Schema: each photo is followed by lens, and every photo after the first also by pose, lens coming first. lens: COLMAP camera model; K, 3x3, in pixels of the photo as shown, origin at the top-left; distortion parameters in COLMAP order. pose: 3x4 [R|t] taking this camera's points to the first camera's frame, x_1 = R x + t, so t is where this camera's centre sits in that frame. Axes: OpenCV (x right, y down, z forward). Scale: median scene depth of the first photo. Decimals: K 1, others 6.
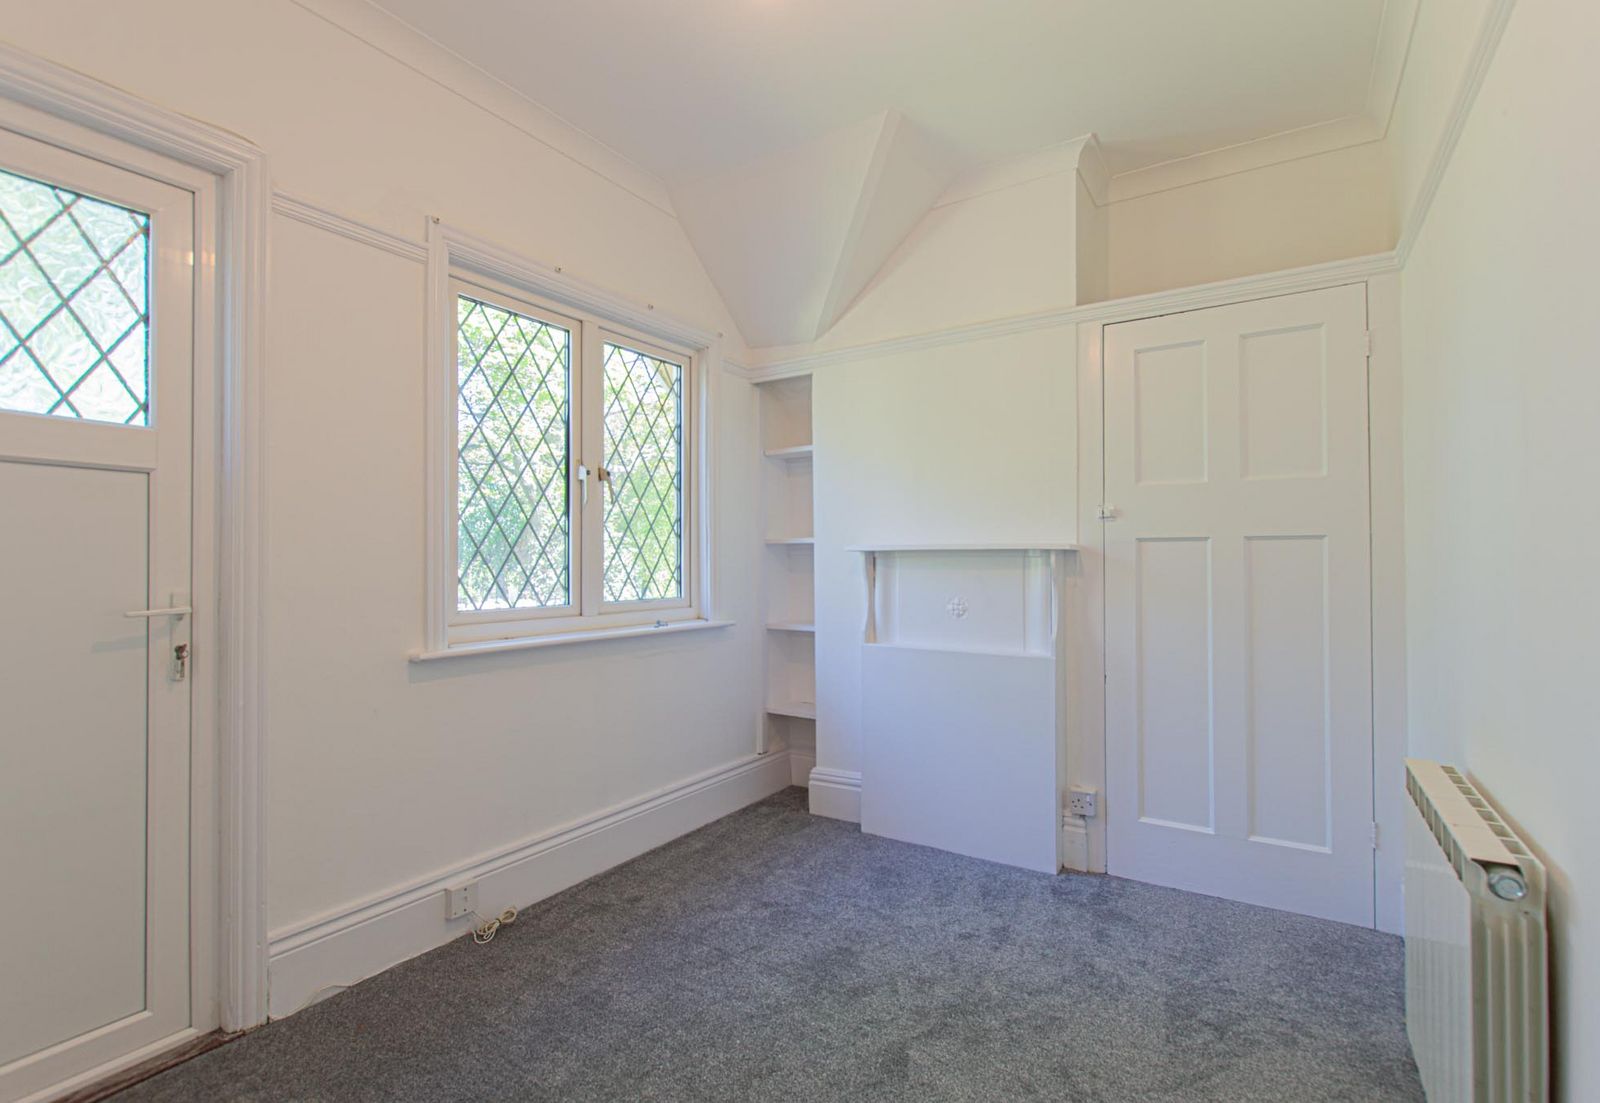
lens RADIAL K [[745.8, 0, 809.4], [0, 745.8, 556.5], [0, 0, 1]] dist [0.001659, -0.005699]
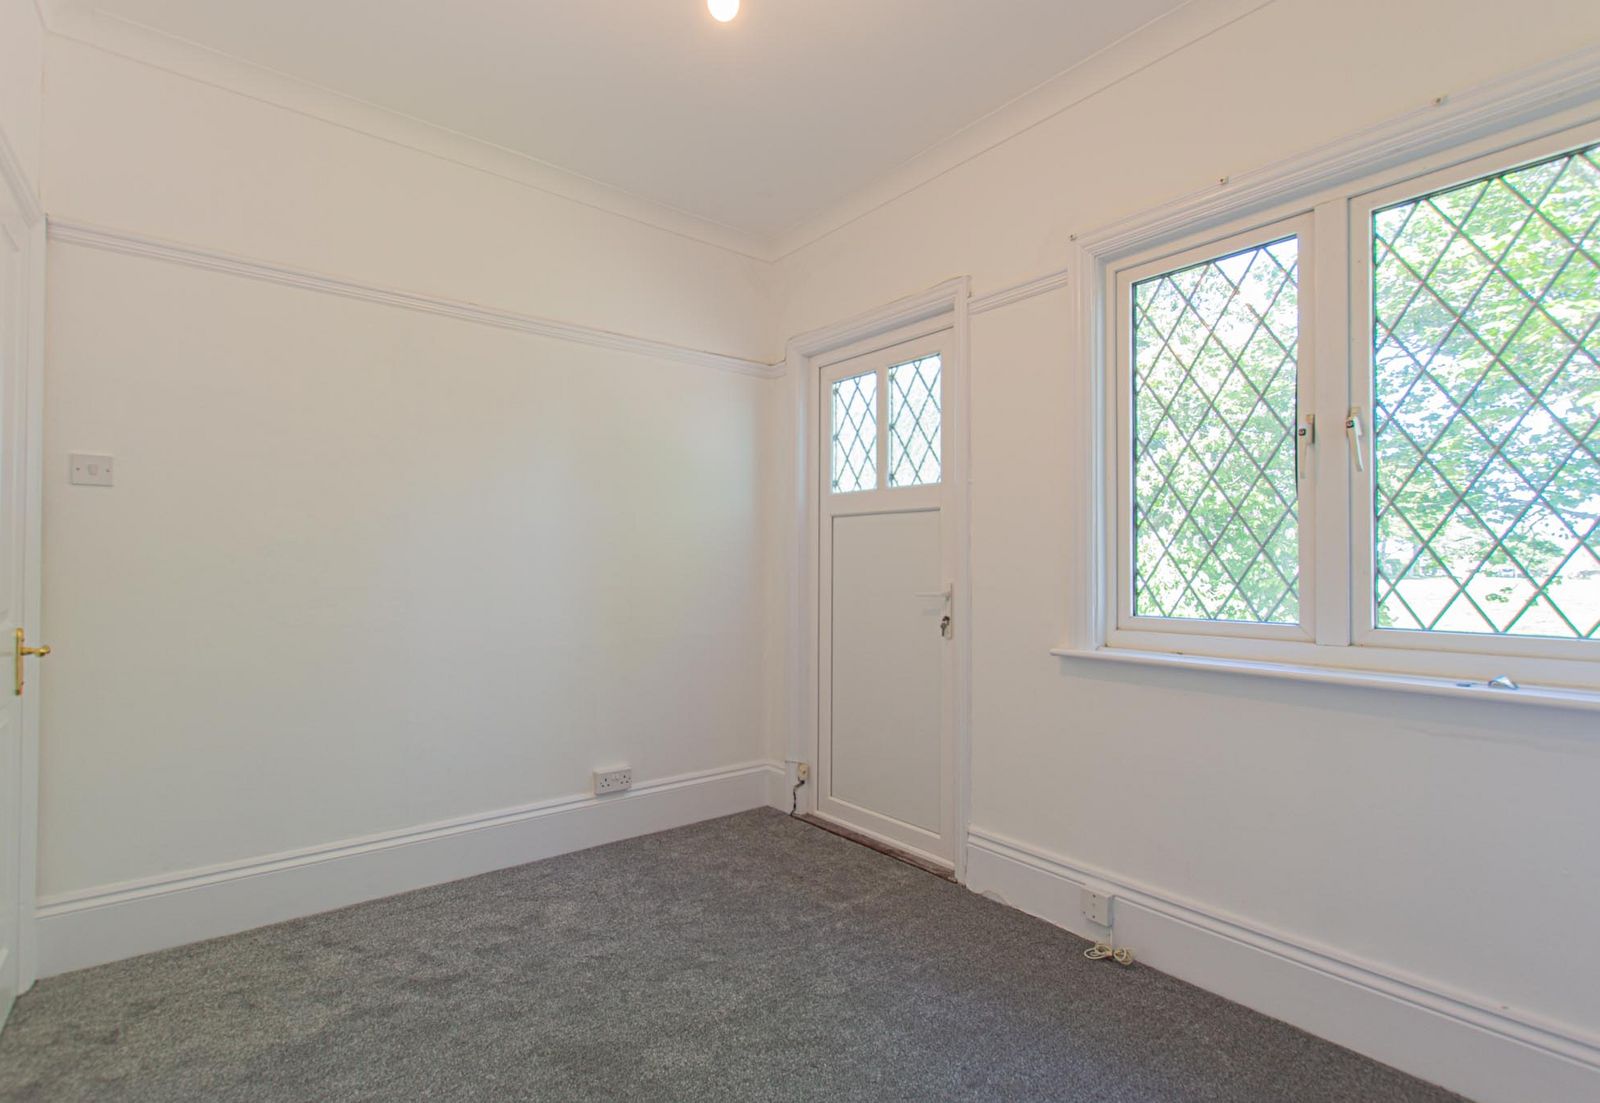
lens RADIAL K [[745.8, 0, 809.4], [0, 745.8, 556.5], [0, 0, 1]] dist [0.001659, -0.005699]
pose [[-0.313954, -0.007117, -0.949412, 0.573350], [0.008822, 0.999907, -0.010413, 0.004306], [0.949397, -0.011645, -0.313862, 0.920581]]
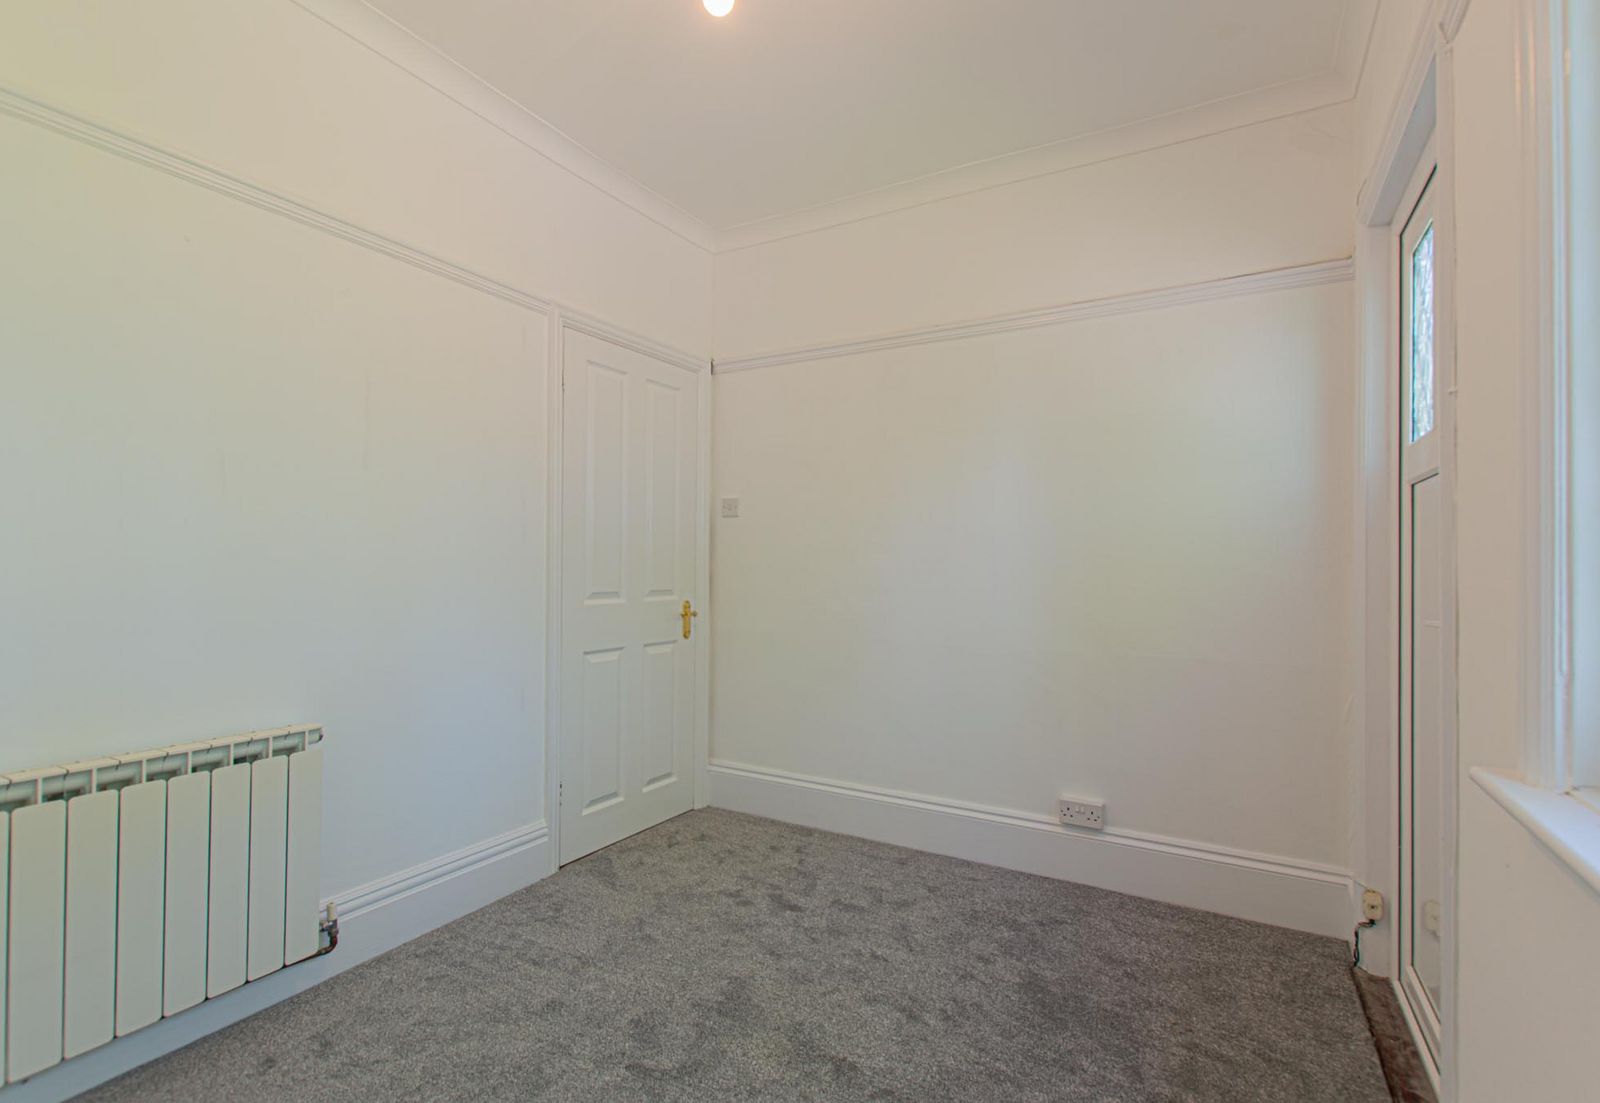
lens RADIAL K [[745.8, 0, 809.4], [0, 745.8, 556.5], [0, 0, 1]] dist [0.001659, -0.005699]
pose [[-0.998663, -0.001288, -0.051677, -0.088364], [-0.000222, 0.999787, -0.020642, 0.010997], [0.051692, -0.020603, -0.998451, 1.306124]]
